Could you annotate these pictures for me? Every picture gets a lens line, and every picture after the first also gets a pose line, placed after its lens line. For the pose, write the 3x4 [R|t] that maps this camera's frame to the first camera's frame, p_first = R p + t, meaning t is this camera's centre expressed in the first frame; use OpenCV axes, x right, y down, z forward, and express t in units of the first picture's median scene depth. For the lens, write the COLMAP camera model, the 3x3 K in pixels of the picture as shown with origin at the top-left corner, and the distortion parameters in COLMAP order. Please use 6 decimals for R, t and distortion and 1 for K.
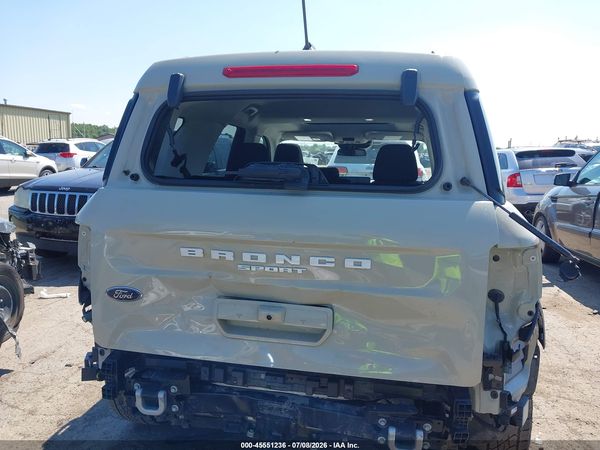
lens RADIAL K [[490.8, 0, 300.0], [0, 490.8, 225.0], [0, 0, 1]] dist [-0.001104, -0.001970]
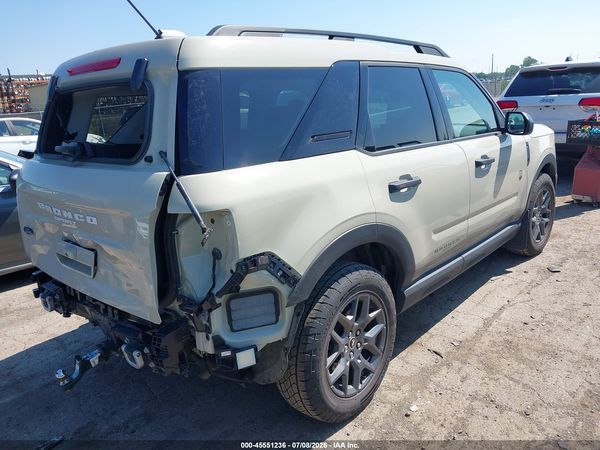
lens RADIAL K [[493.7, 0, 300.0], [0, 493.7, 225.0], [0, 0, 1]] dist [0.002052, -0.012217]
pose [[0.854023, 0.051439, -0.517686, 1.190457], [0.013922, 0.992484, 0.121583, -0.058448], [0.520049, -0.111042, 0.846888, 0.152710]]
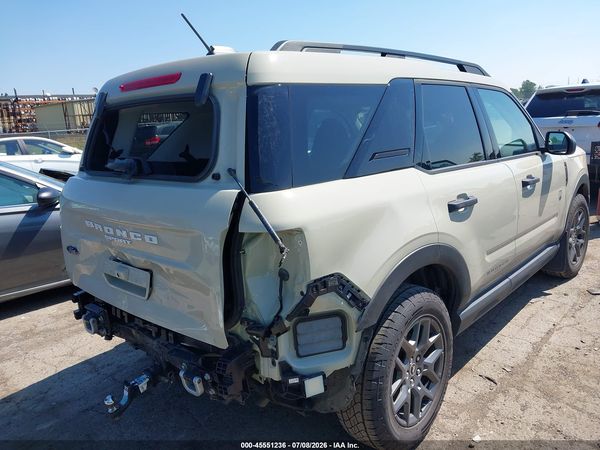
lens RADIAL K [[493.7, 0, 300.0], [0, 493.7, 225.0], [0, 0, 1]] dist [0.002052, -0.012217]
pose [[0.852938, 0.034332, -0.520881, 1.028106], [0.009345, 0.996671, 0.080993, -0.054524], [0.521928, -0.073950, 0.849778, 0.108970]]
